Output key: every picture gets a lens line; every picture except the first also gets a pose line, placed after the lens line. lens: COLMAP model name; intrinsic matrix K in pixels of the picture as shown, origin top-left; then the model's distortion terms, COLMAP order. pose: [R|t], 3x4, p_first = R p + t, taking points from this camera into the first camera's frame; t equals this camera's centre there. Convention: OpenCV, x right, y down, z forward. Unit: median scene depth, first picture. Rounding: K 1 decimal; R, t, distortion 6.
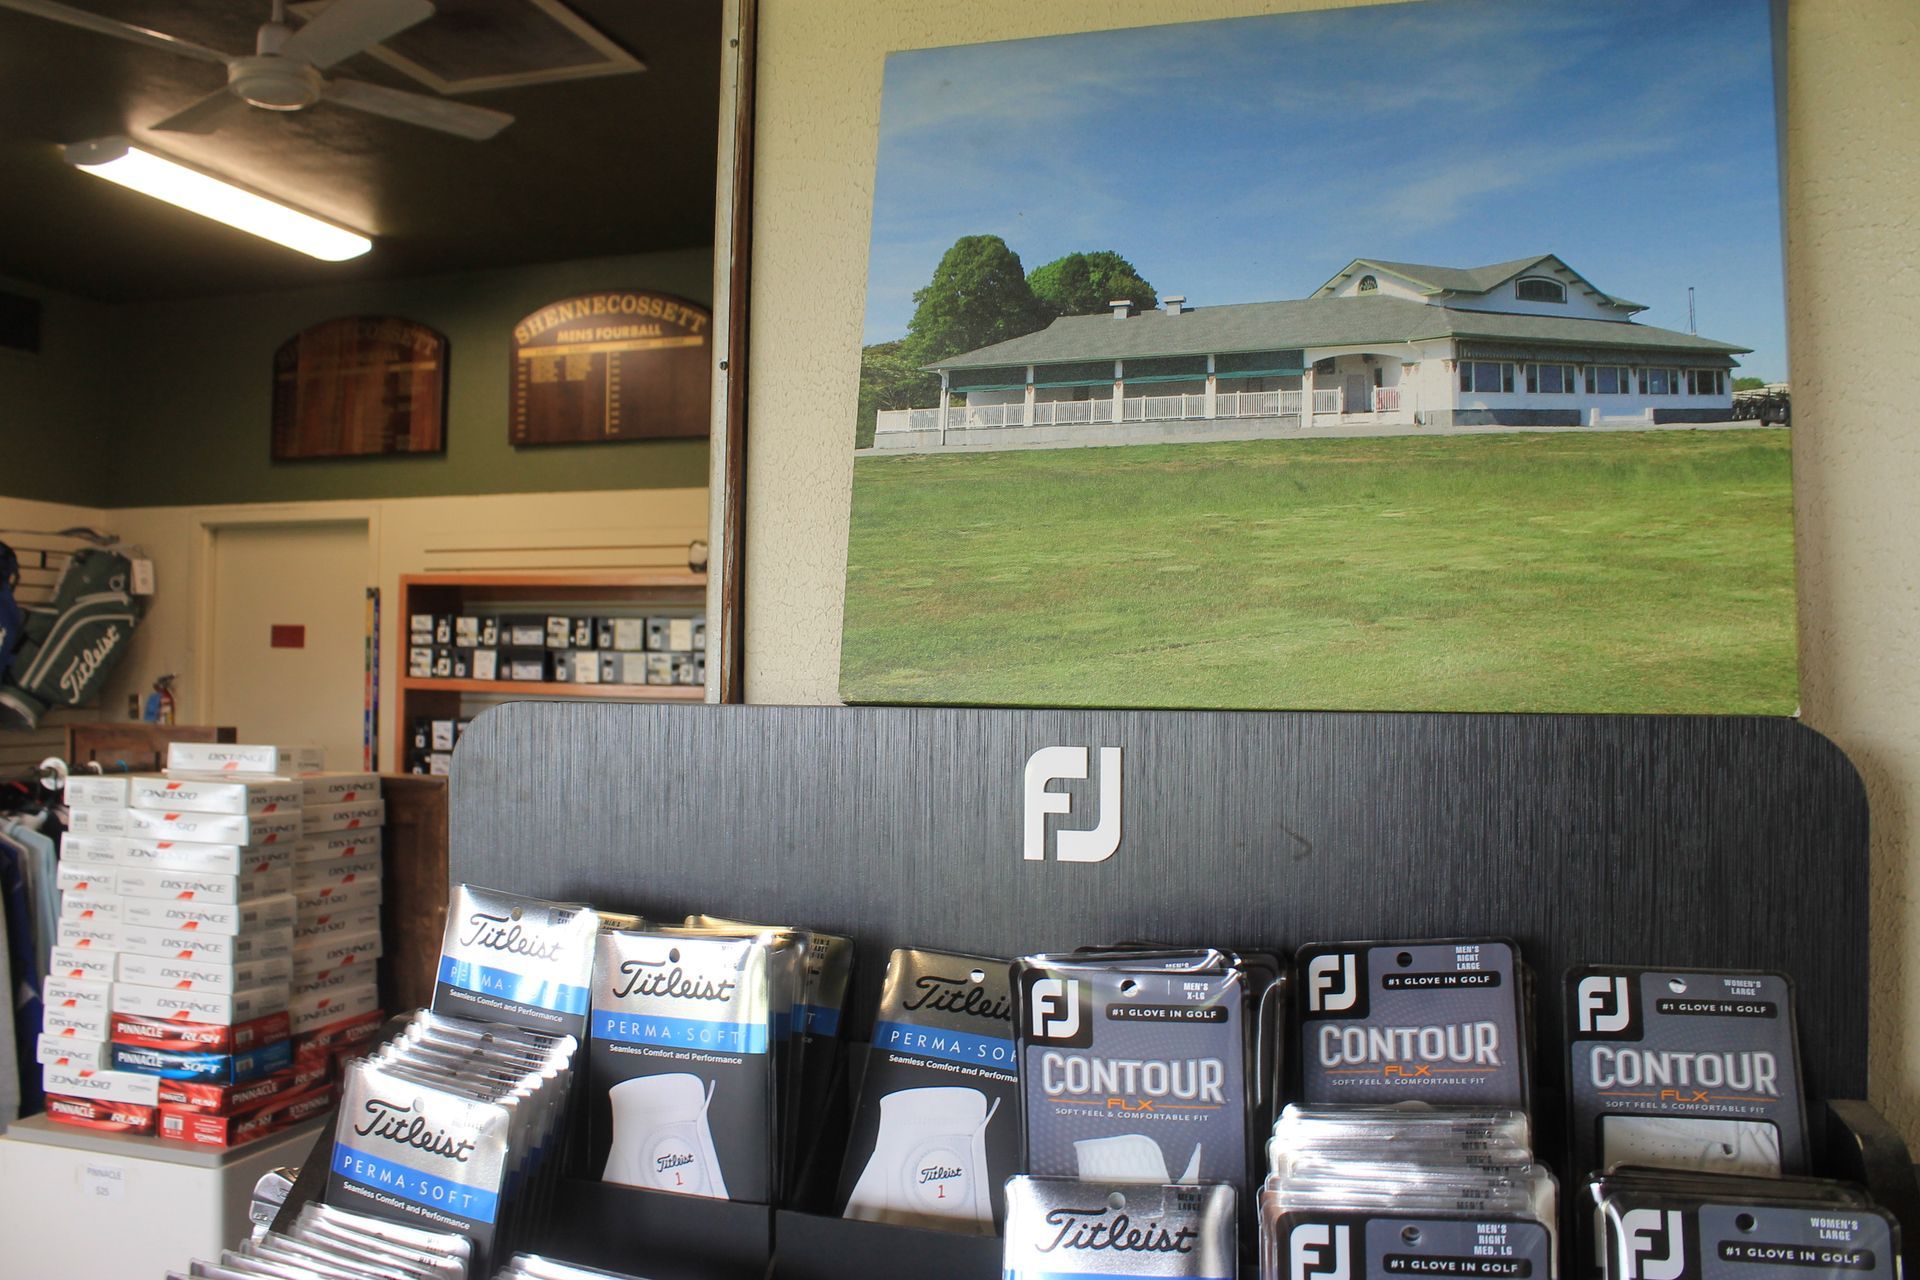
lens RADIAL K [[1611.8, 0, 948.2], [0, 1611.8, 636.5], [0, 0, 1]] dist [-0.166849, 0.144800]
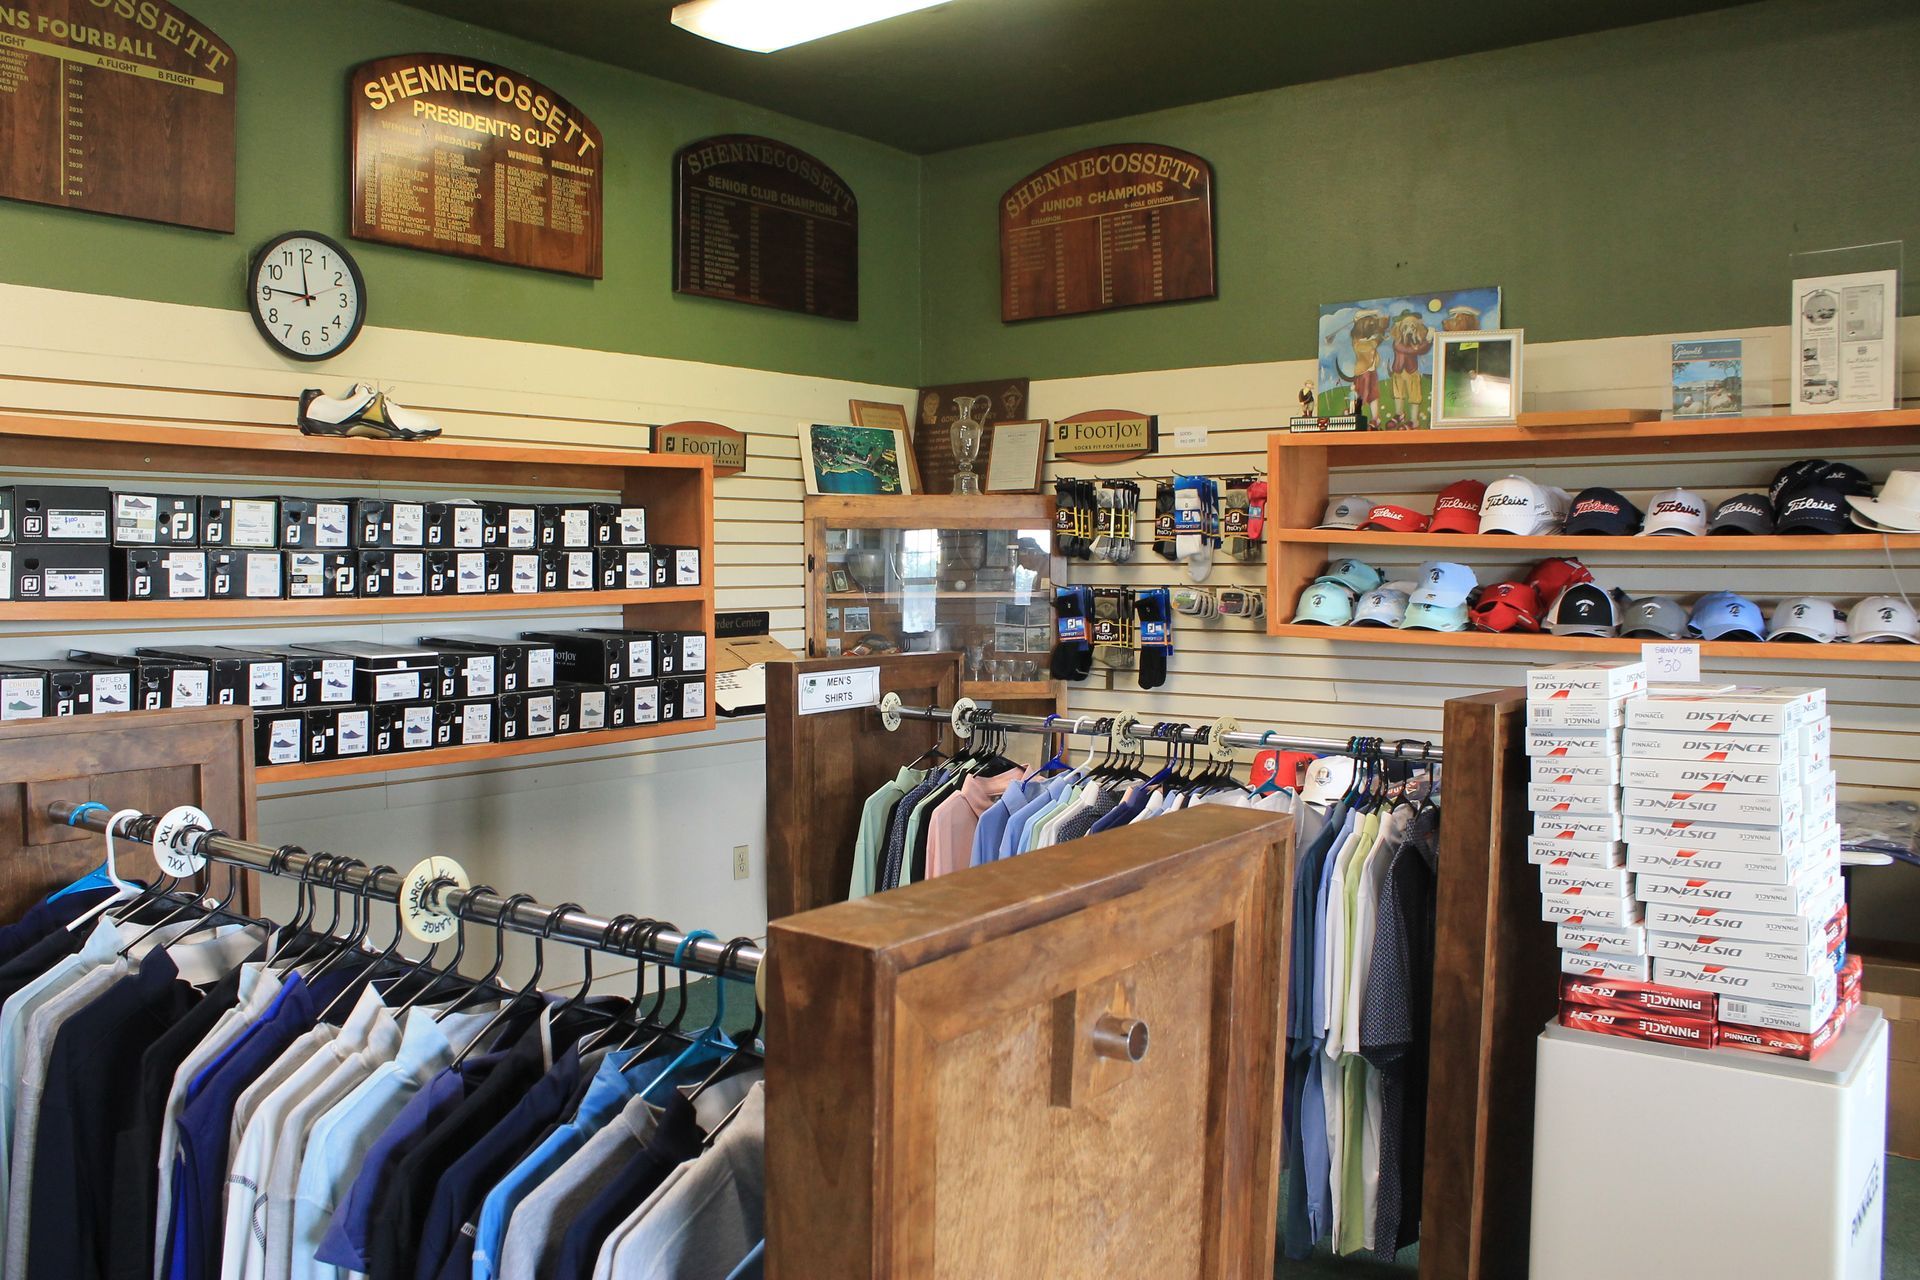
lens RADIAL K [[1719.4, 0, 972.8], [0, 1719.4, 640.7], [0, 0, 1]] dist [-0.162090, 0.139976]
pose [[0.316671, -0.054350, 0.946977, -0.746330], [-0.022584, 0.997642, 0.064810, -0.004628], [-0.948267, -0.041910, 0.314697, 0.478010]]
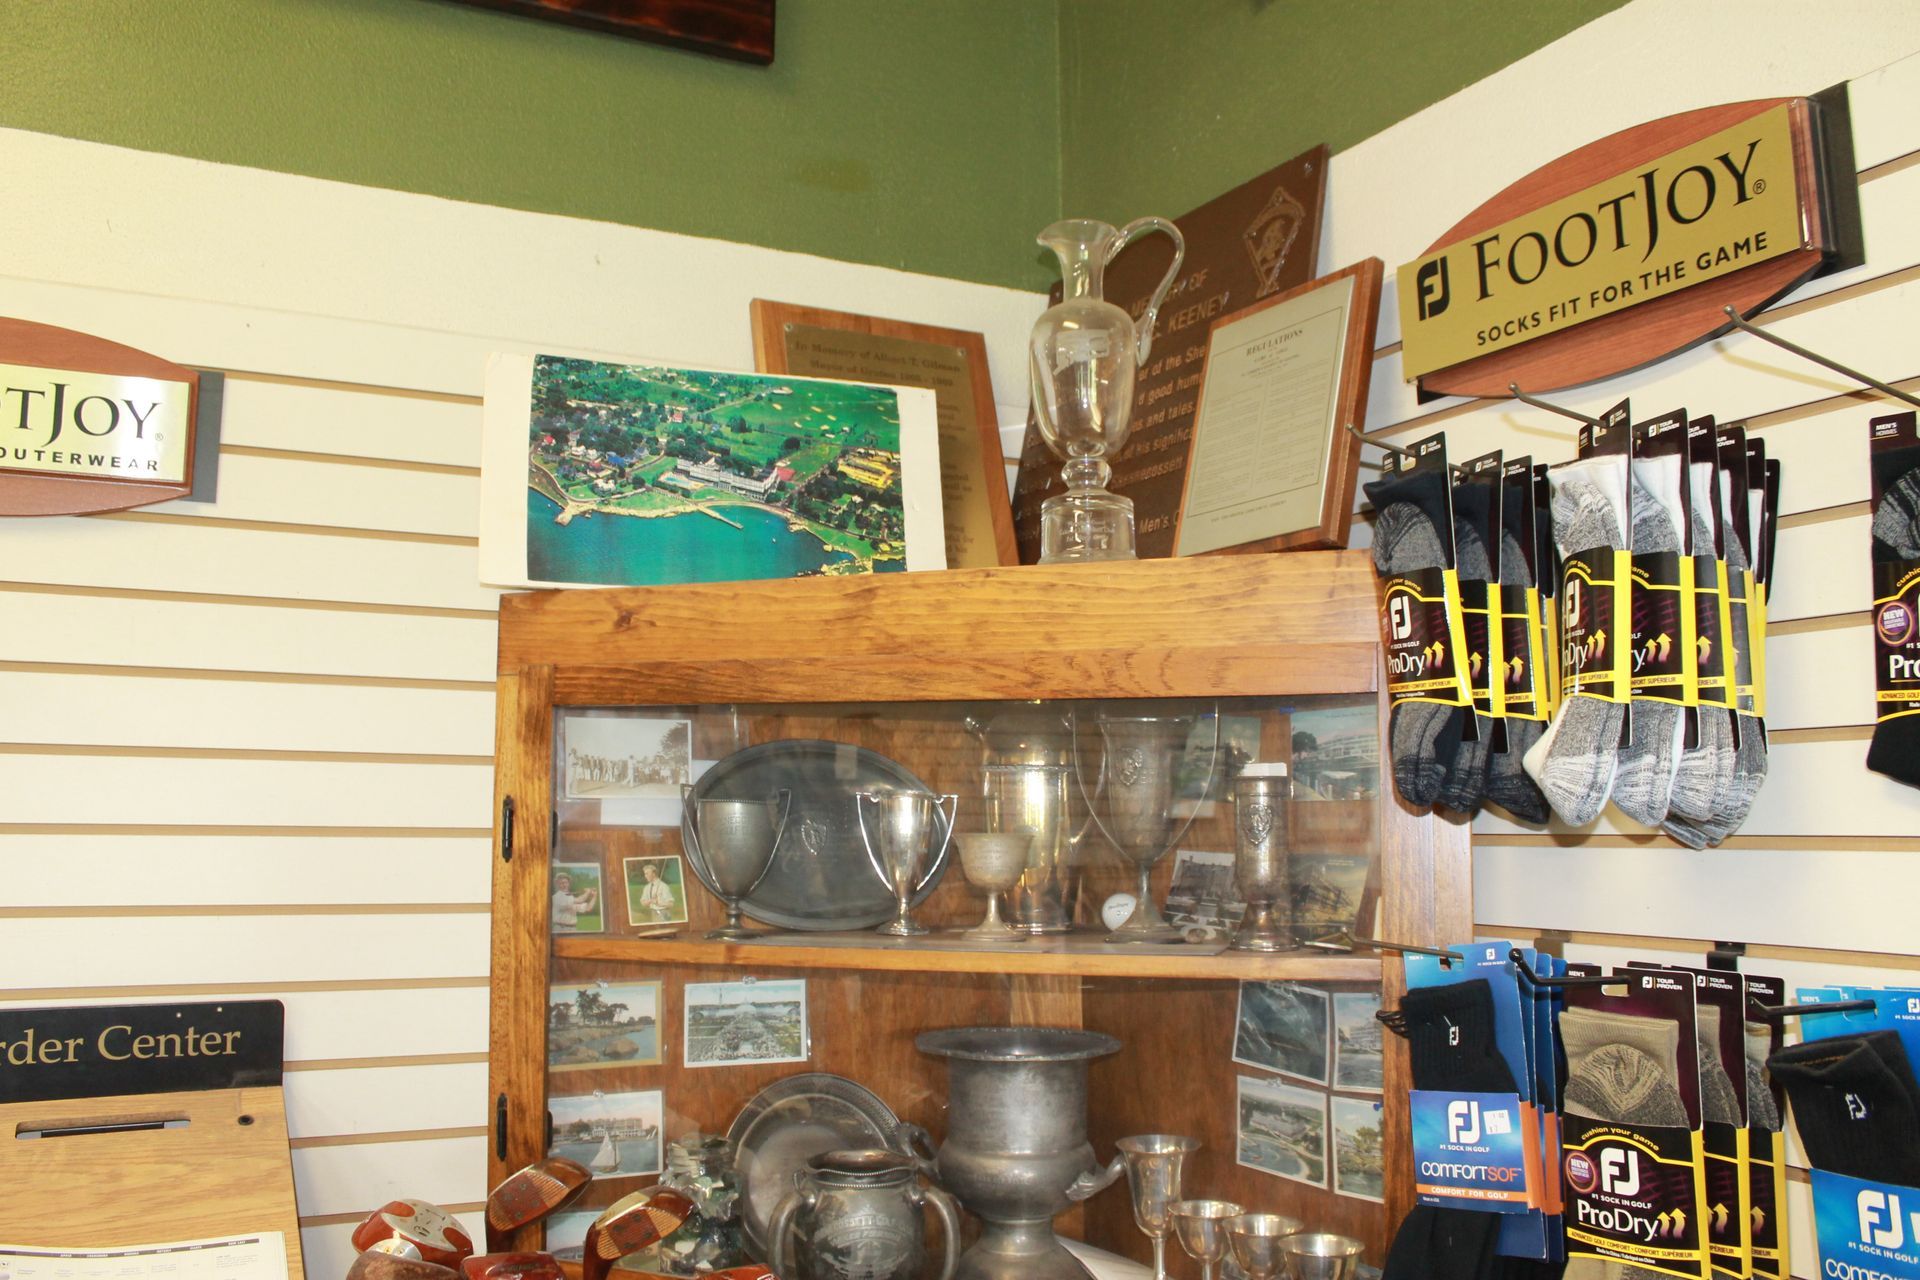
lens RADIAL K [[1611.8, 0, 946.9], [0, 1611.8, 626.1], [0, 0, 1]] dist [-0.166849, 0.144800]
pose [[0.700108, 0.074780, 0.710111, 0.058667], [-0.016163, 0.995906, -0.088940, 0.006519], [-0.713854, 0.050790, 0.698450, 0.651570]]
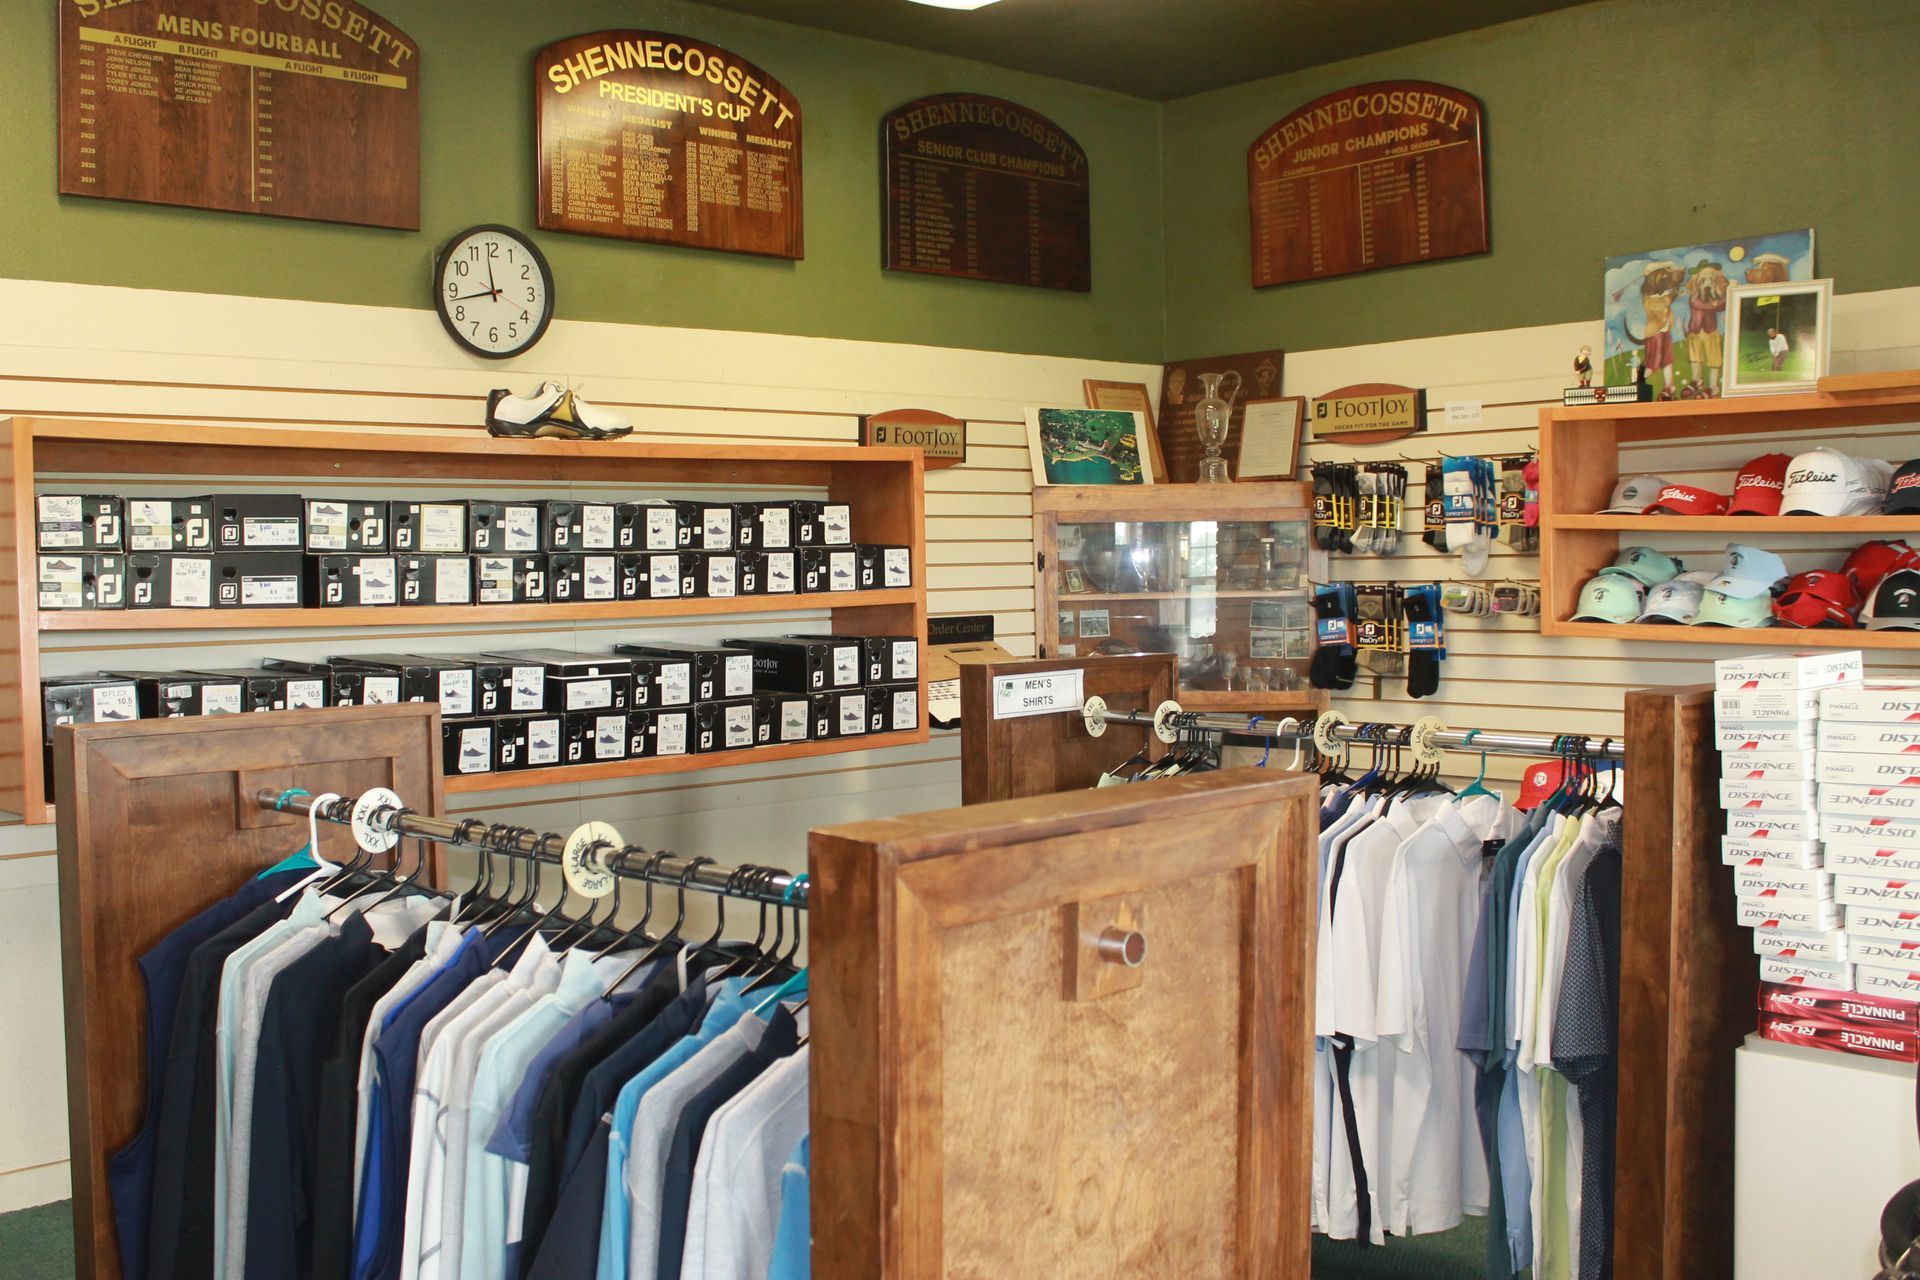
lens RADIAL K [[2109.8, 0, 955.2], [0, 2109.8, 635.6], [0, 0, 1]] dist [-0.093639, 0.000000]
pose [[0.470799, -0.048186, 0.880924, -0.834669], [-0.003102, 0.998411, 0.056270, -0.006405], [-0.882235, -0.029225, 0.469901, 0.396357]]
